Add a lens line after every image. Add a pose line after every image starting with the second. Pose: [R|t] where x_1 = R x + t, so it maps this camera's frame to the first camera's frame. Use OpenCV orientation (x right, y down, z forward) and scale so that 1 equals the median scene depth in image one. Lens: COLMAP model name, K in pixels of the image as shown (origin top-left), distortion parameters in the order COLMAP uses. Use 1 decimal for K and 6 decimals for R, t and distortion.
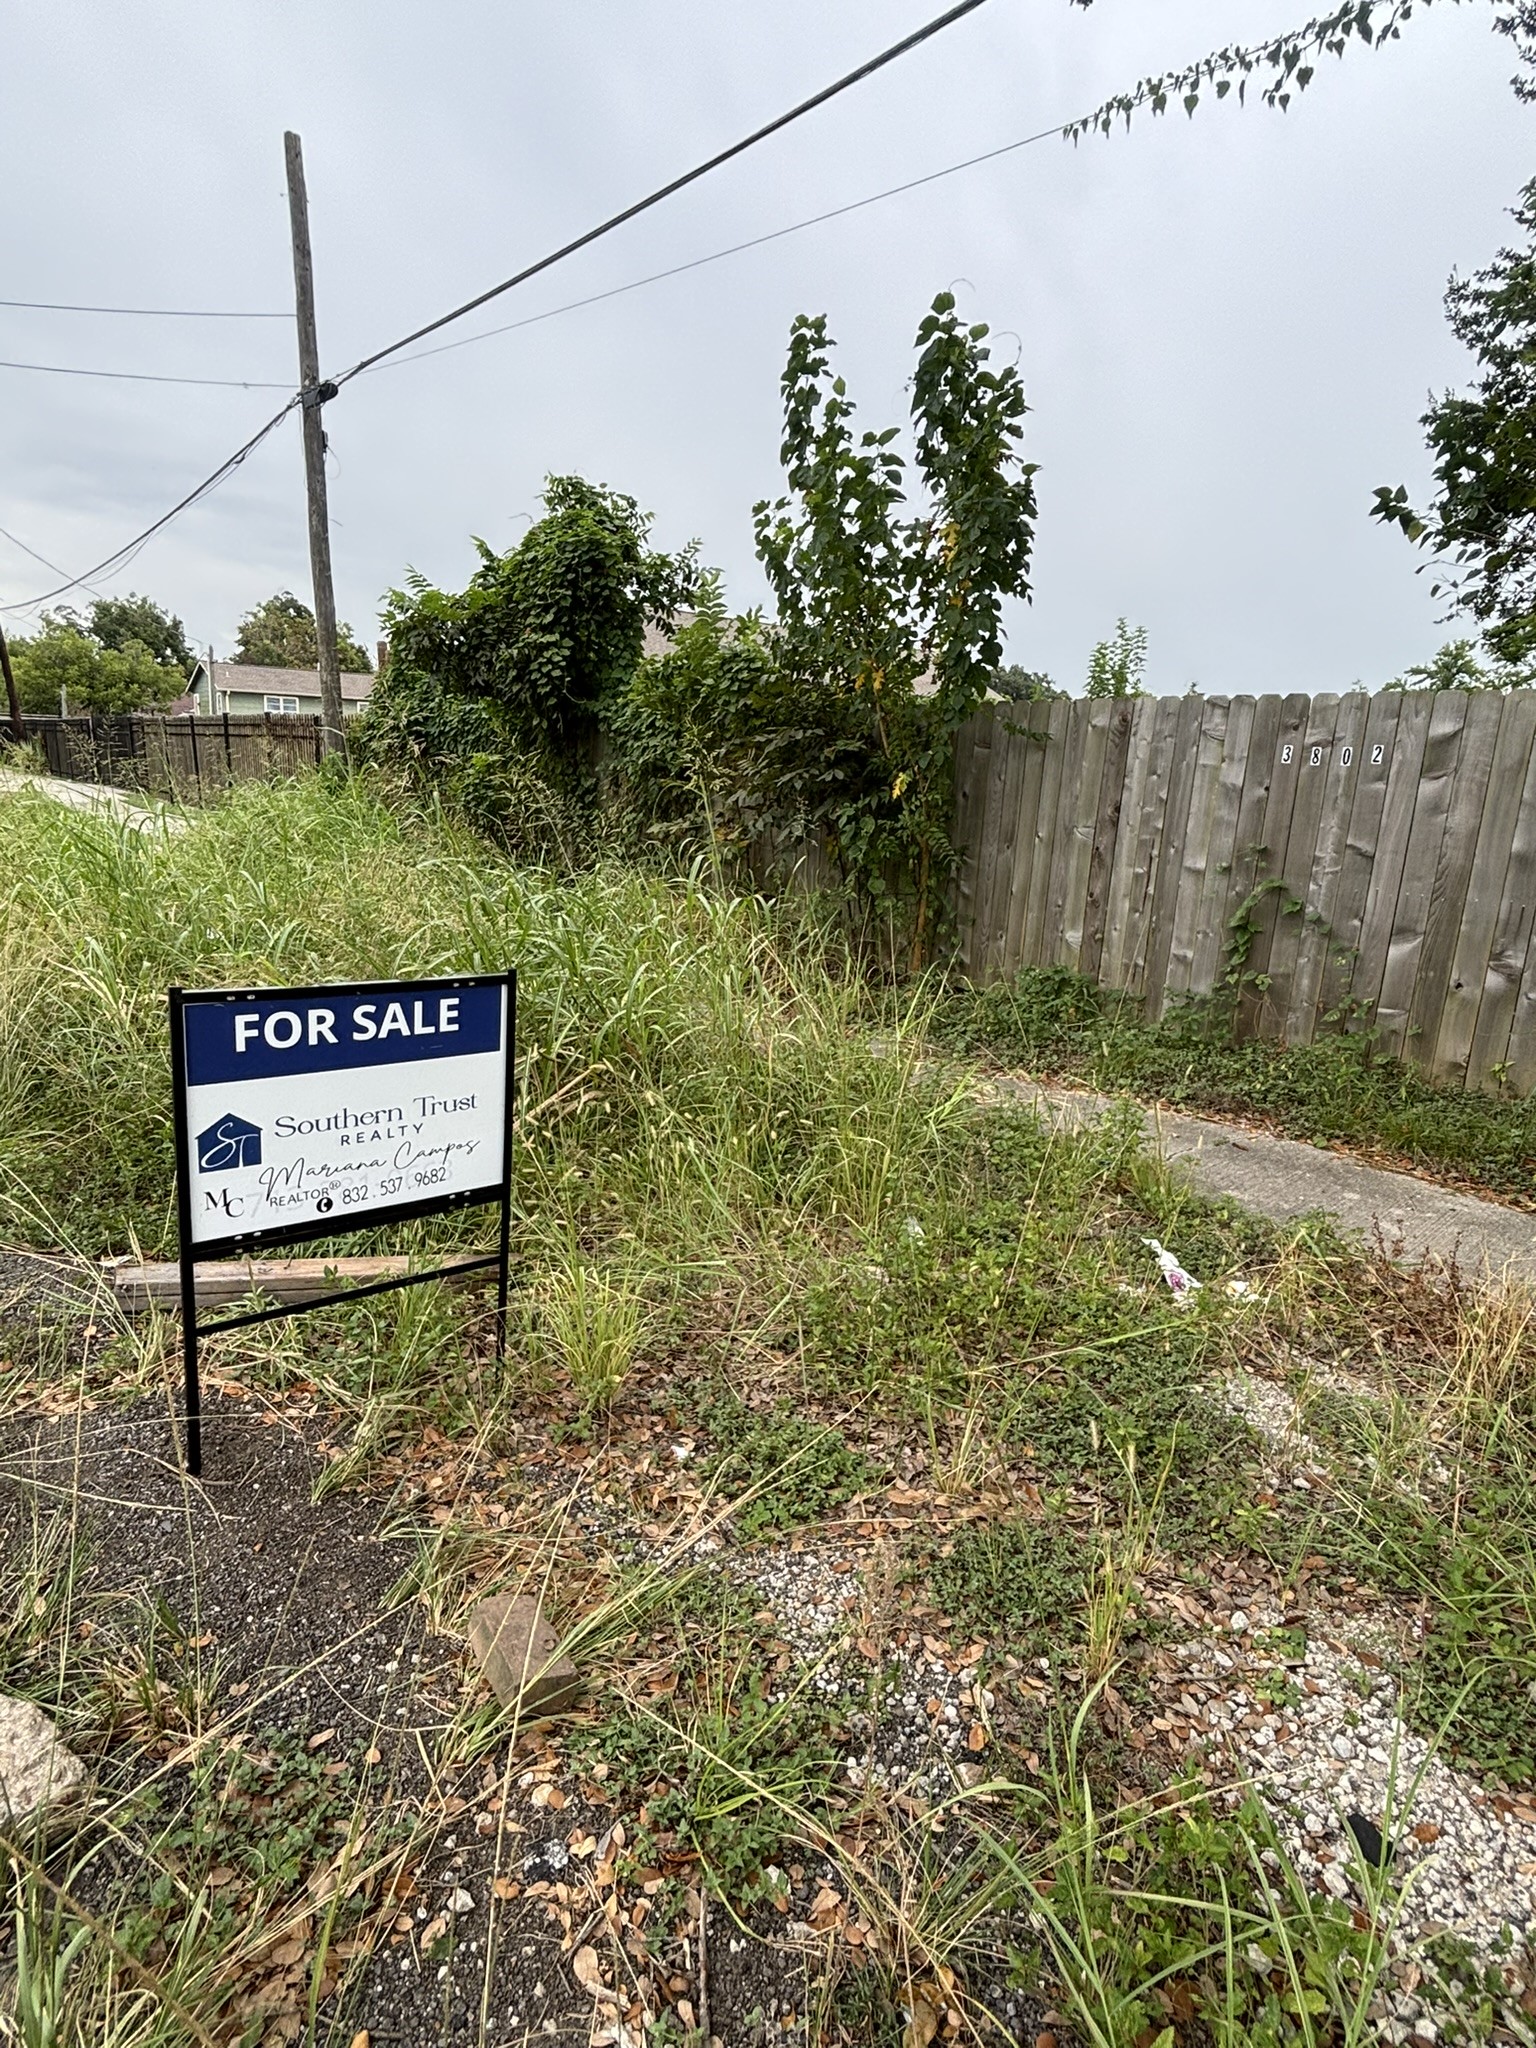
lens RADIAL K [[1138.6, 0, 767.9], [0, 1138.6, 985.0], [0, 0, 1]] dist [-0.025145, -0.001145]
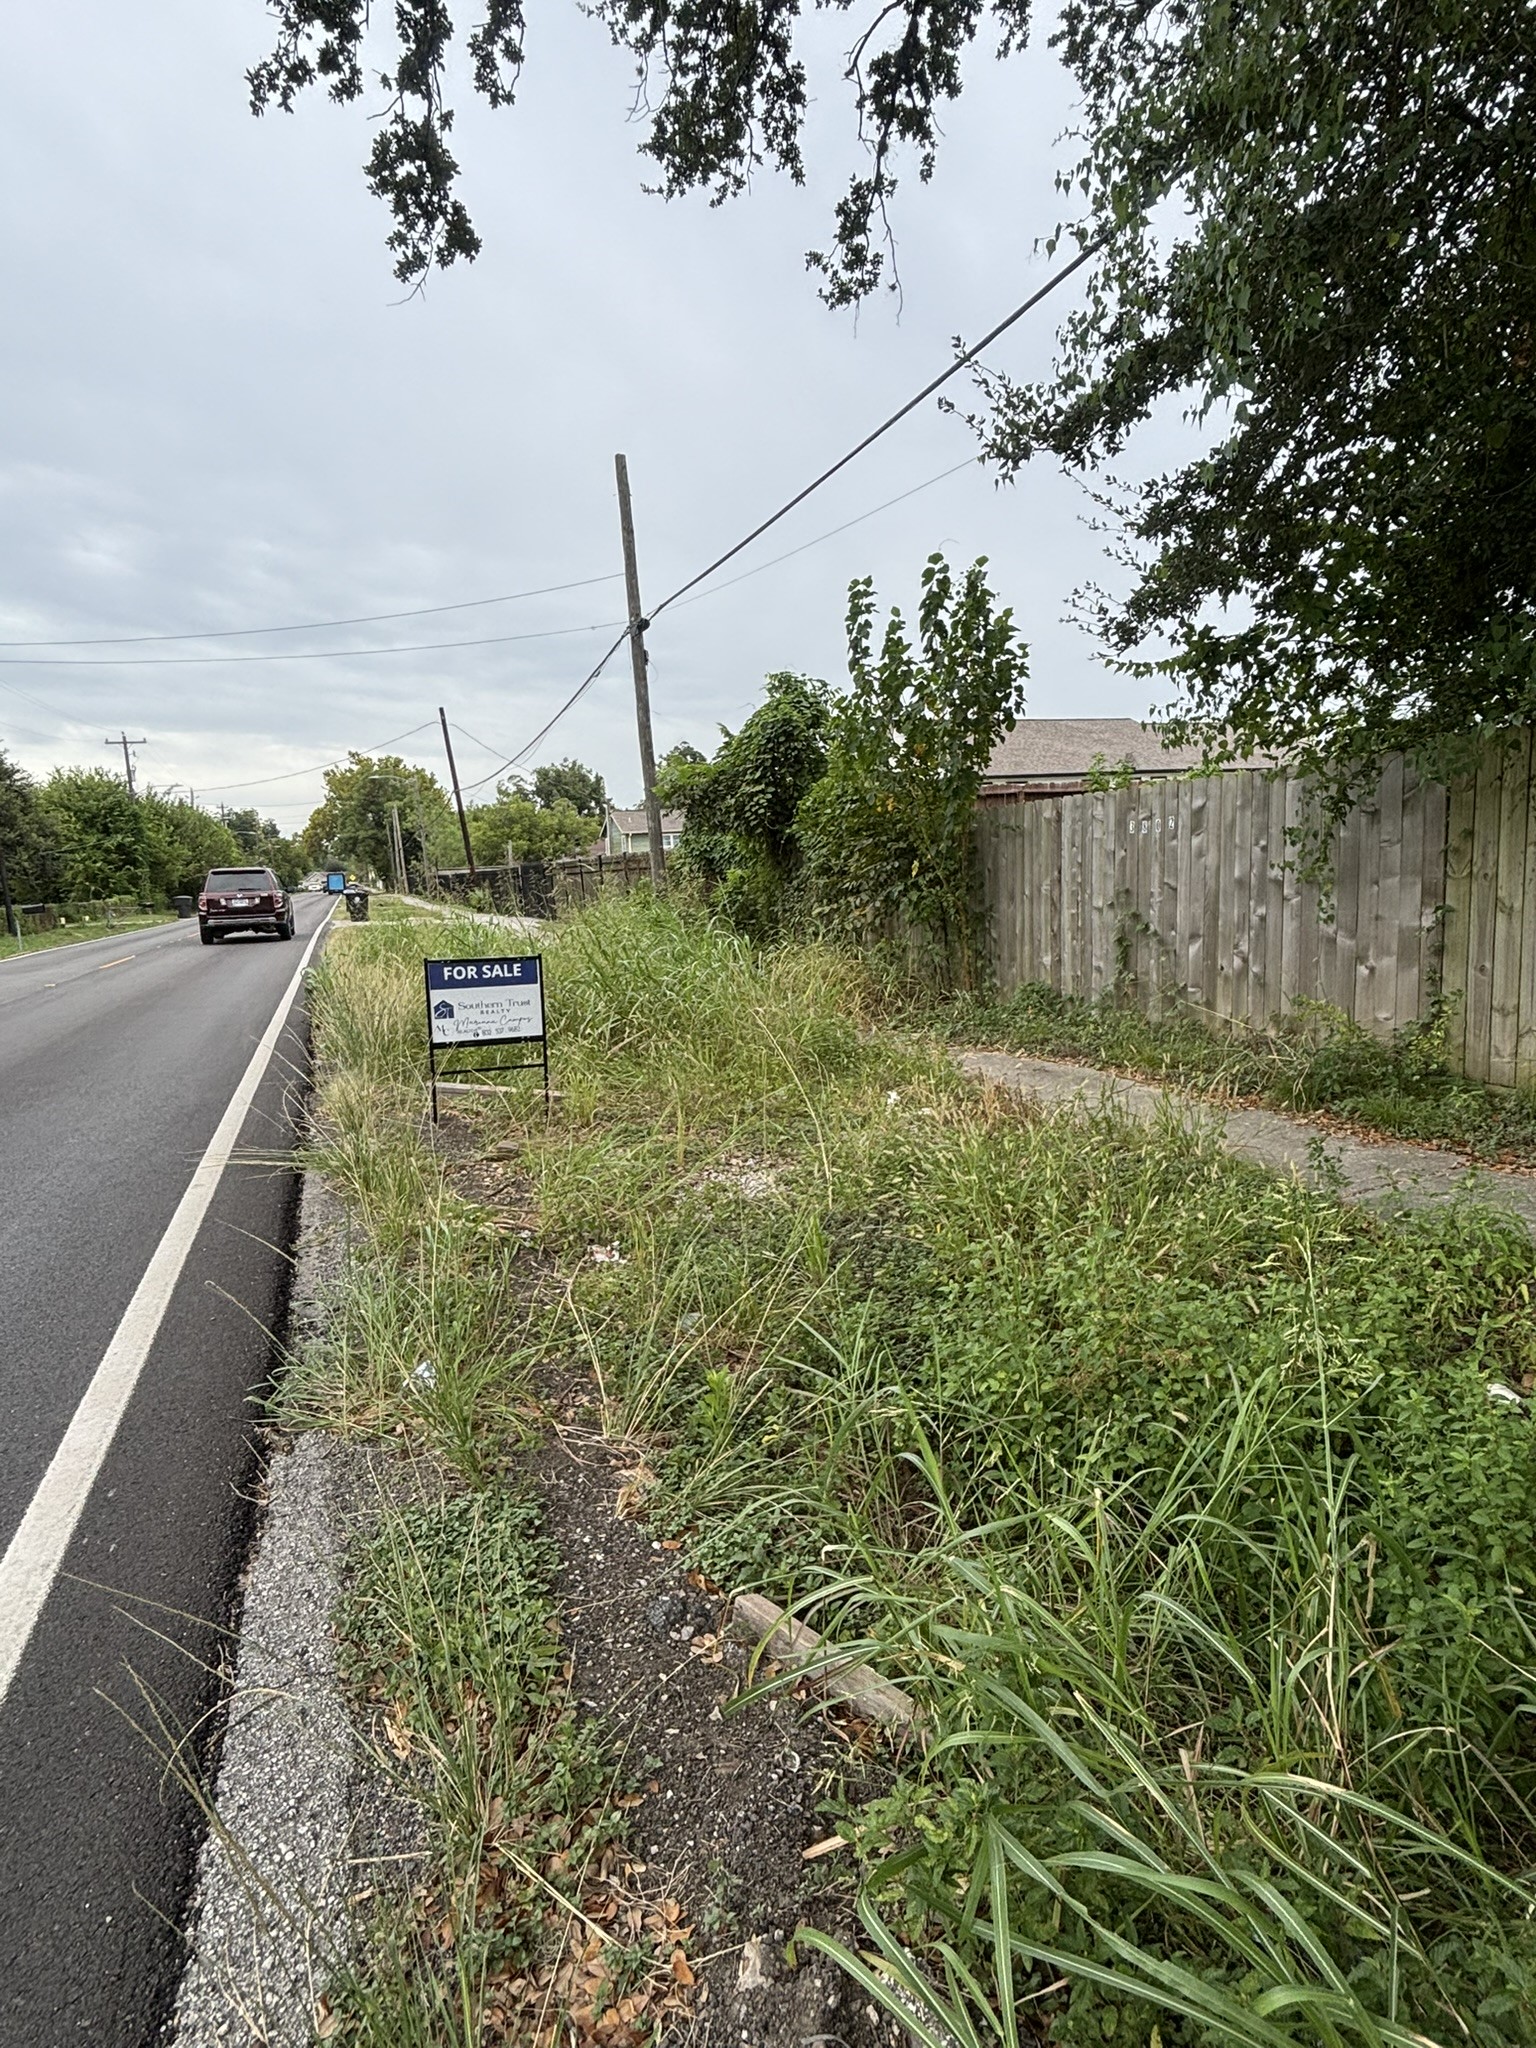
lens RADIAL K [[1138.6, 0, 767.9], [0, 1138.6, 985.0], [0, 0, 1]] dist [-0.025145, -0.001145]
pose [[0.939045, -0.054572, -0.339435, 0.434453], [0.024396, 0.995410, -0.092546, 0.117081], [0.342928, 0.078624, 0.936066, -0.493961]]
